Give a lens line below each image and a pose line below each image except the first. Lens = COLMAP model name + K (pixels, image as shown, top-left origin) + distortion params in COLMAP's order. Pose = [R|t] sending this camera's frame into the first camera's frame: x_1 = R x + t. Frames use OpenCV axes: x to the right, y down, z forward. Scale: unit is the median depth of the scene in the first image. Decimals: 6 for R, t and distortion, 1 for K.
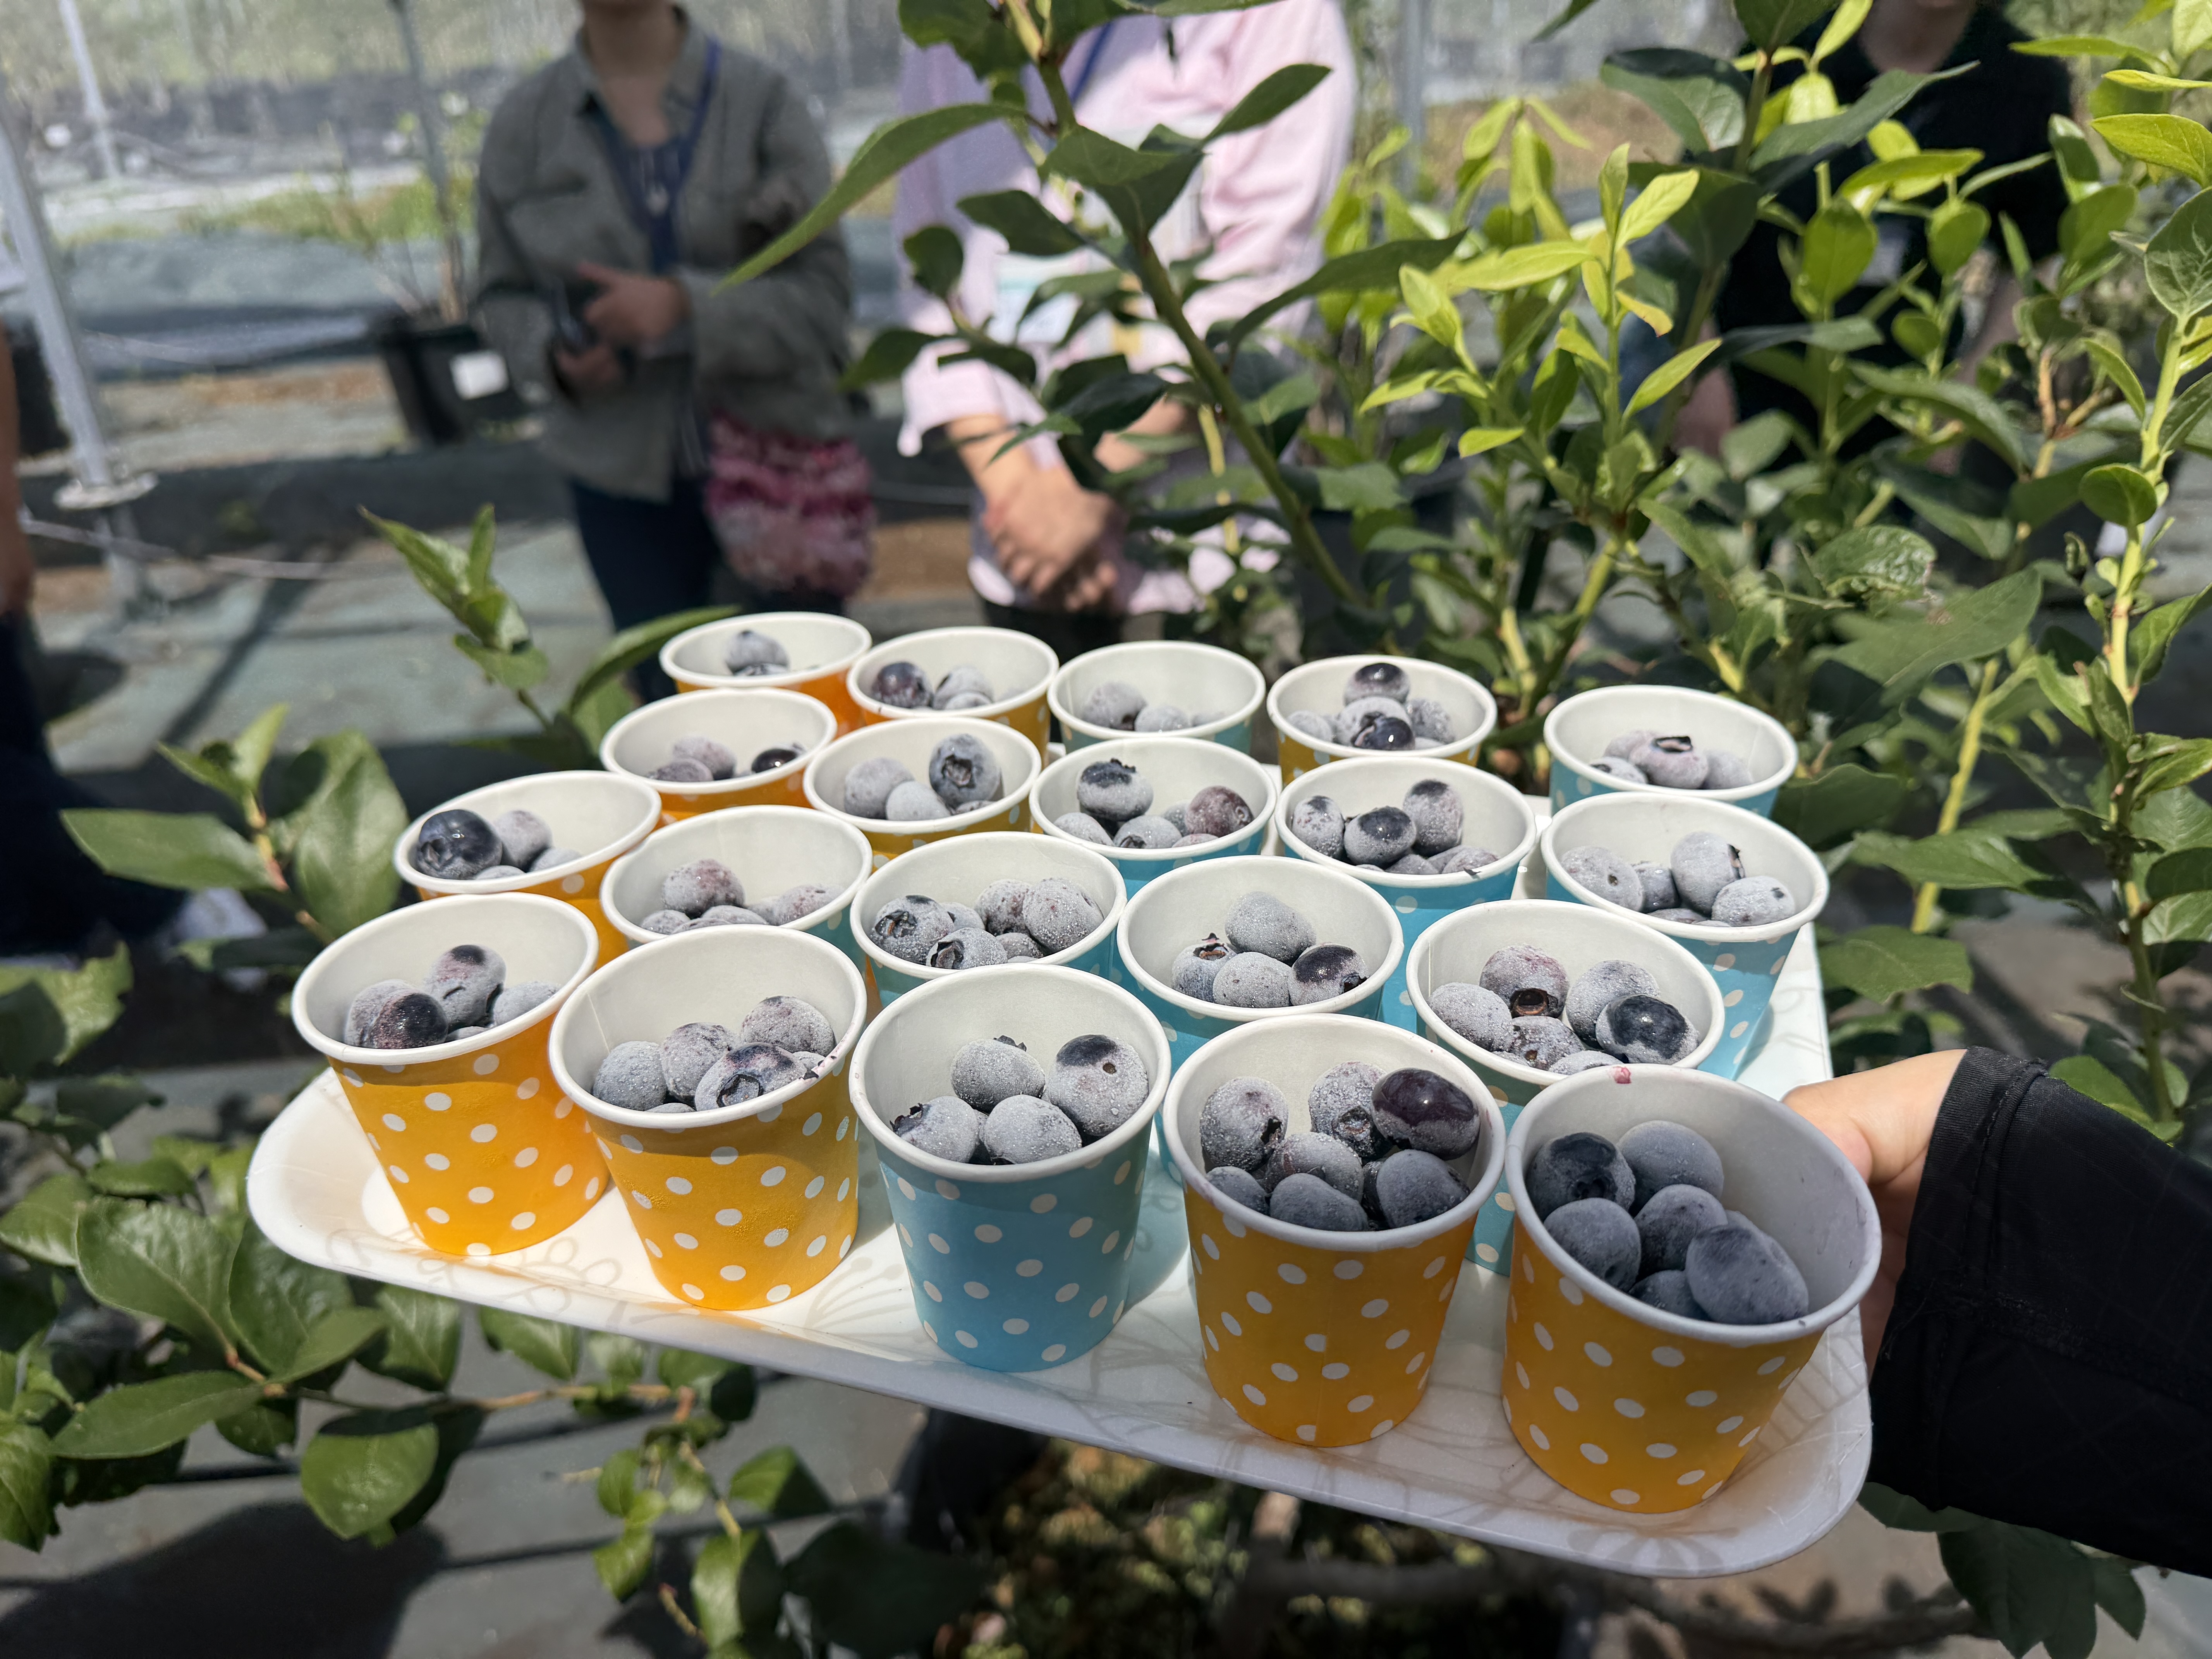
lens RADIAL K [[1730.2, 0, 1106.0], [0, 1730.2, 829.5], [0, 0, 1]] dist [0.060659, 0.002522]
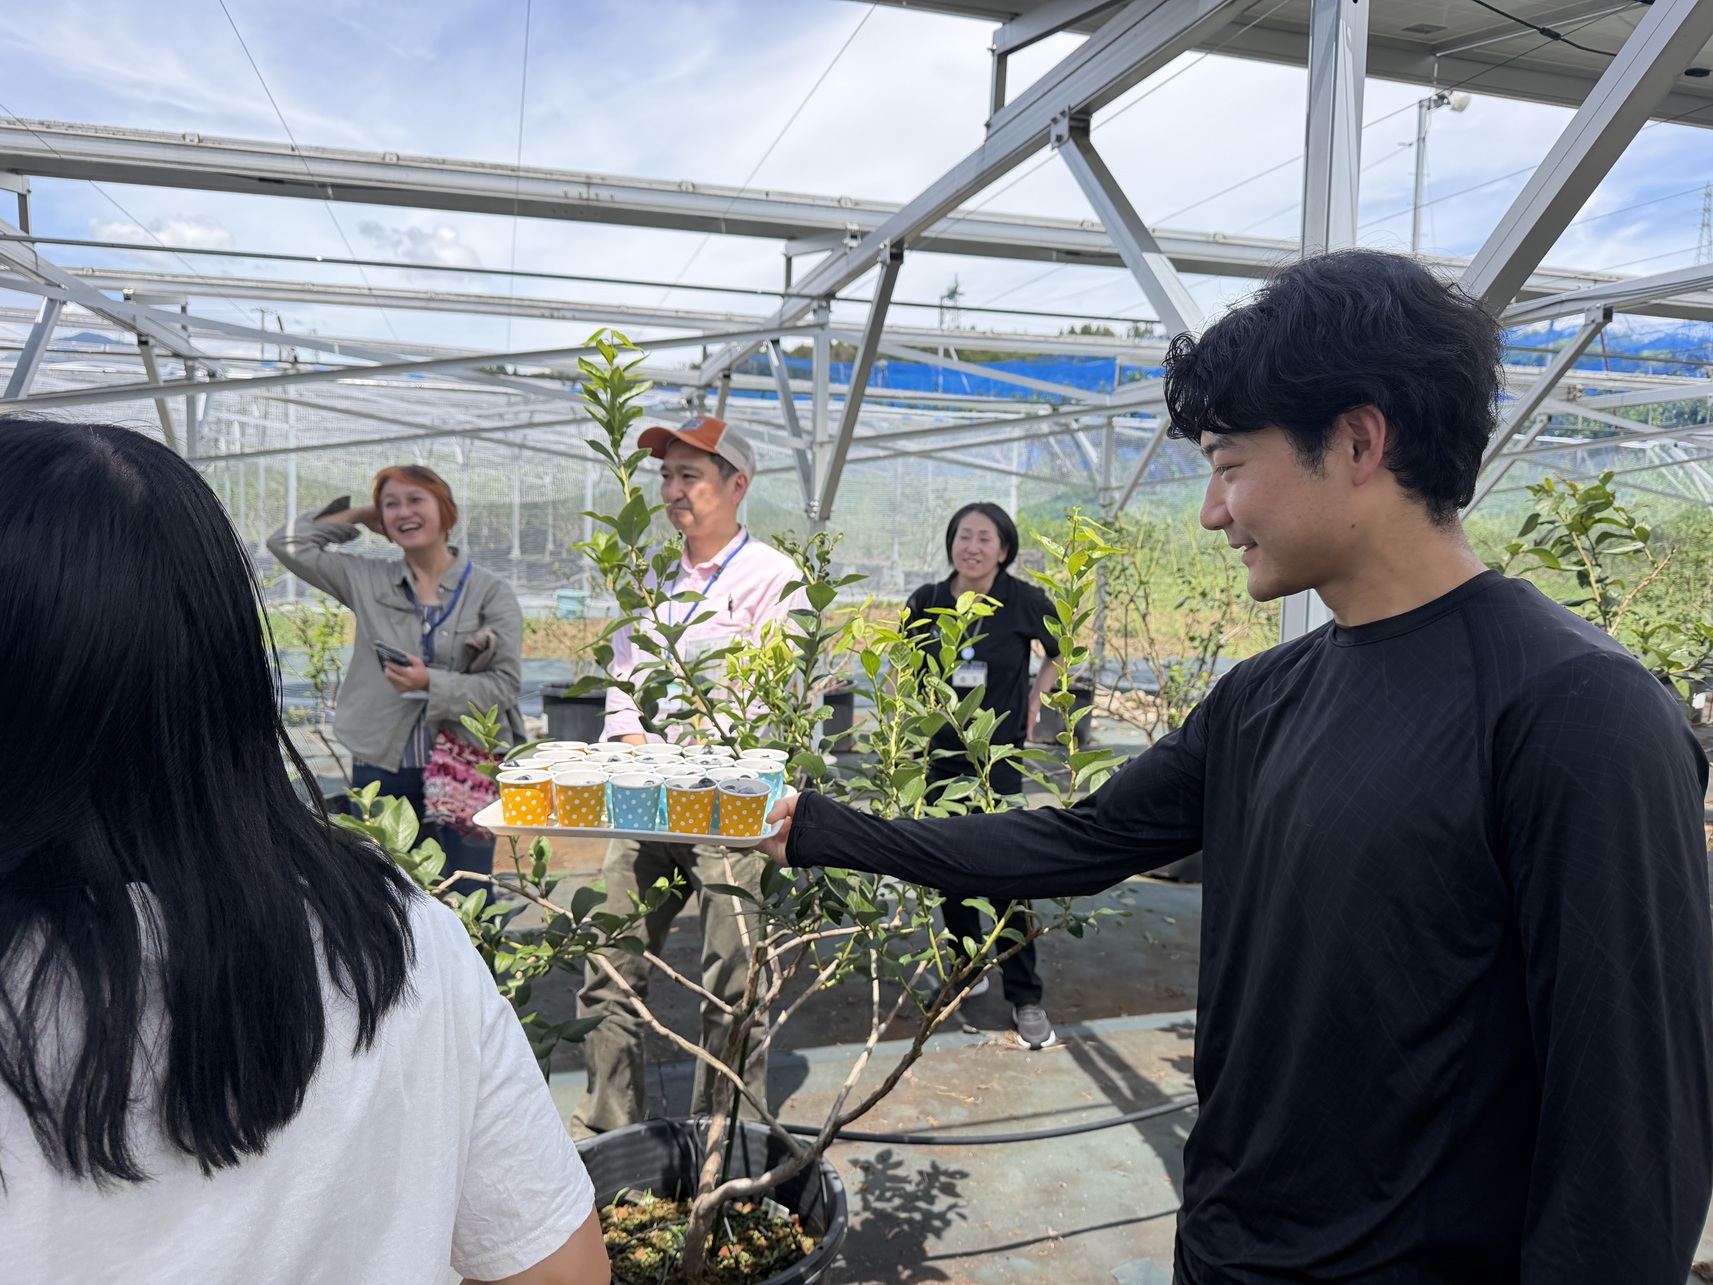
lens RADIAL K [[1339.9, 0, 856.5], [0, 1339.9, 642.5], [0, 0, 1]] dist [0.060659, 0.002522]
pose [[0.987019, 0.051384, 0.152160, -0.022198], [0.005191, 0.936733, -0.350005, 0.522025], [-0.160518, 0.346252, 0.924307, -1.364677]]
